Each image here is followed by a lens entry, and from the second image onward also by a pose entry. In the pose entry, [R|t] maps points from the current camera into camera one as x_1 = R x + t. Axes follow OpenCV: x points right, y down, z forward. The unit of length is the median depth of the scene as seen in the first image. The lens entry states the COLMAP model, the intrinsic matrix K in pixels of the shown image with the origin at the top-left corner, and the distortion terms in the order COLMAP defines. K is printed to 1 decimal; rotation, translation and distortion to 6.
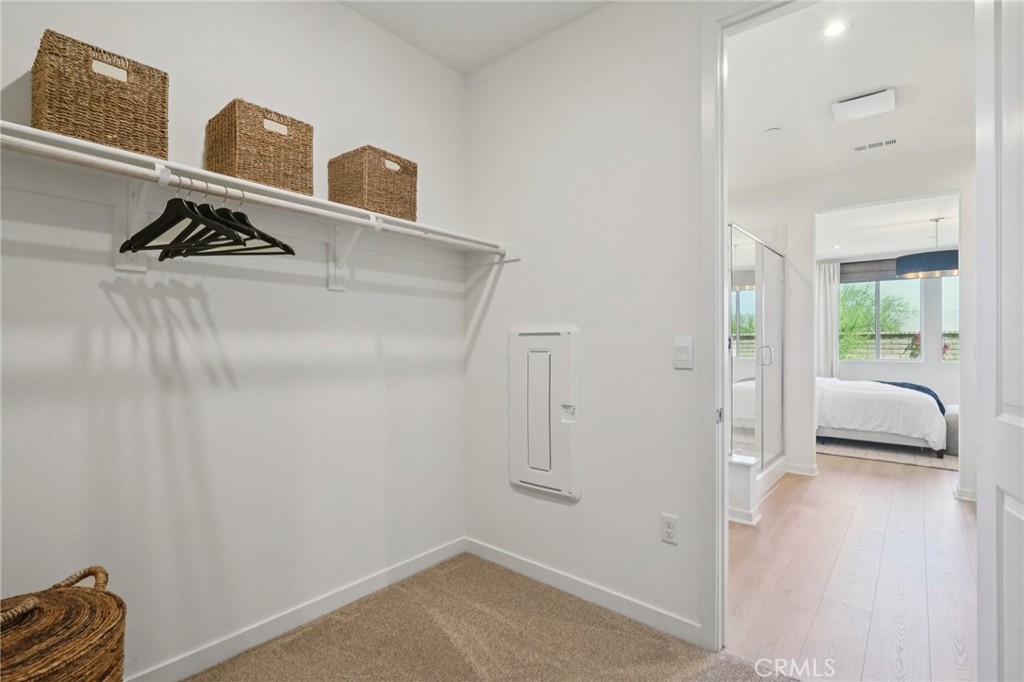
lens RADIAL K [[472.8, 0, 515.2], [0, 472.8, 345.7], [0, 0, 1]] dist [0.001719, 0.000149]
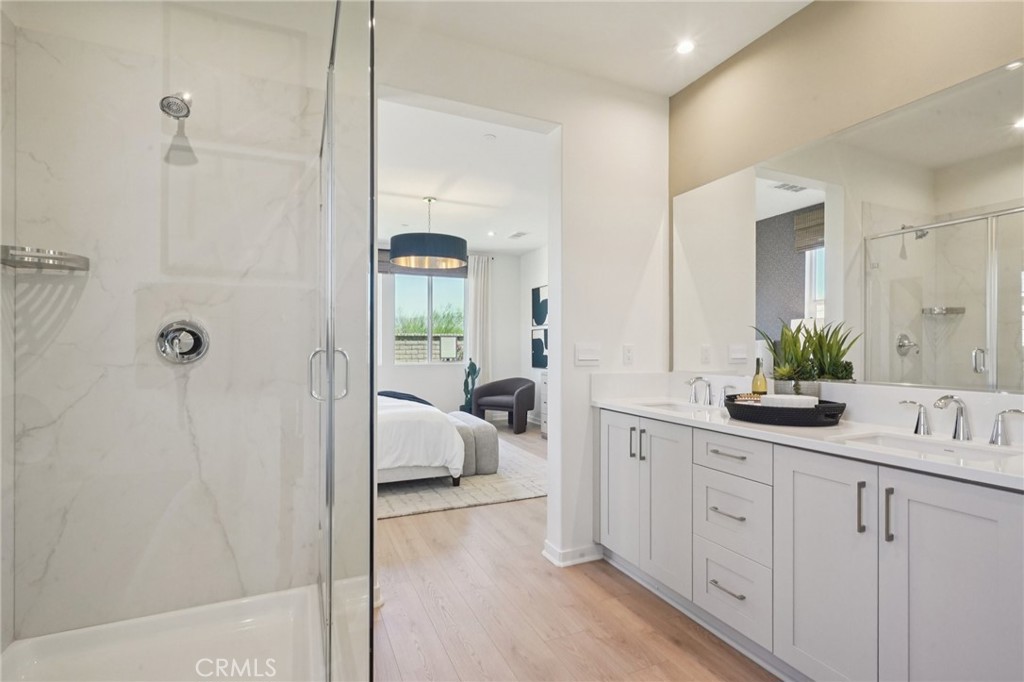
lens RADIAL K [[472.8, 0, 511.2], [0, 472.8, 345.8], [0, 0, 1]] dist [0.001719, 0.000149]
pose [[0.422288, 0.000616, 0.906461, 0.203124], [0.003260, 0.999992, -0.002198, 0.000926], [-0.906456, 0.003883, 0.422283, 0.566011]]
